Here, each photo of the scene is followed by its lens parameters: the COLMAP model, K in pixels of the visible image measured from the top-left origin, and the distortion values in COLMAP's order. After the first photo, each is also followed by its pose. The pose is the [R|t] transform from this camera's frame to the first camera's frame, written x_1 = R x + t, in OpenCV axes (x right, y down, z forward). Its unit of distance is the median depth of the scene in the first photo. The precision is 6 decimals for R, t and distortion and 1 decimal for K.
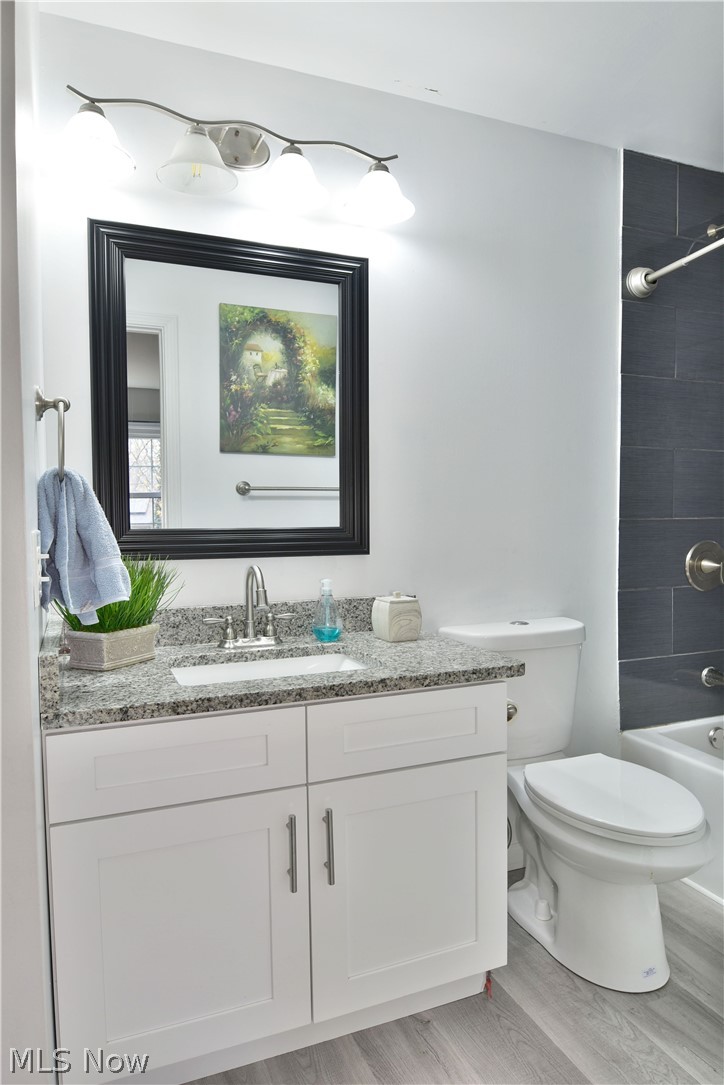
lens RADIAL K [[653.7, 0, 378.5], [0, 653.7, 545.4], [0, 0, 1]] dist [-0.016033, -0.002800]
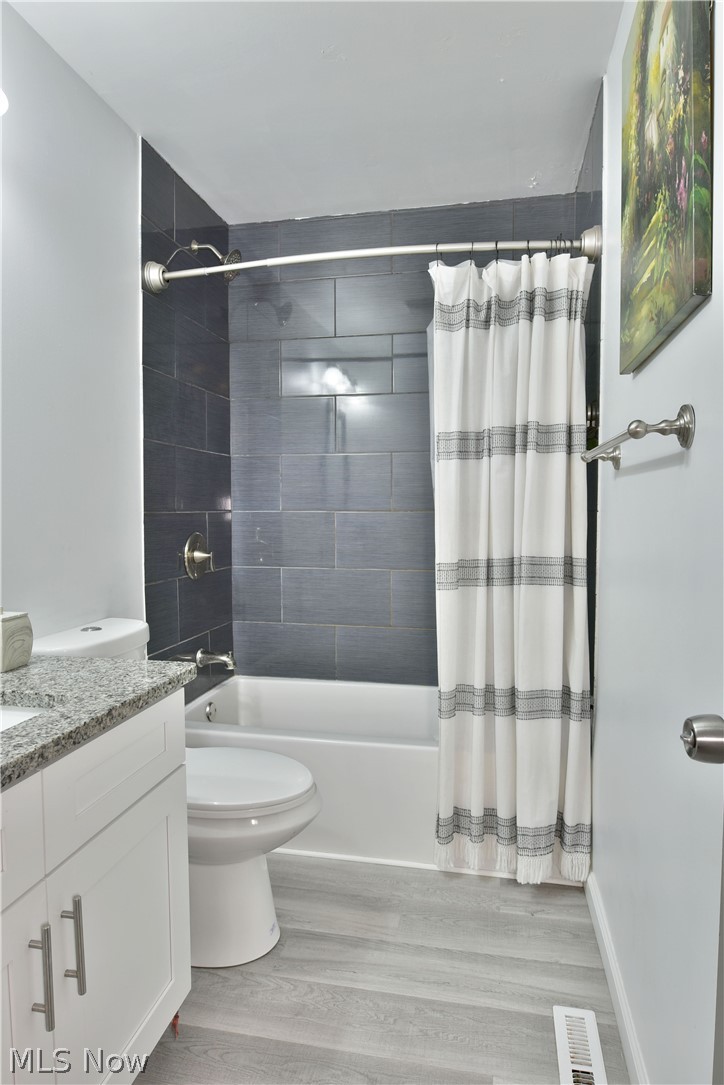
lens RADIAL K [[653.7, 0, 378.5], [0, 653.7, 545.4], [0, 0, 1]] dist [-0.016033, -0.002800]
pose [[0.588167, -0.036480, 0.807916, -0.347260], [0.031260, 0.999261, 0.022362, -0.003279], [-0.808135, 0.012103, 0.588873, 0.210694]]
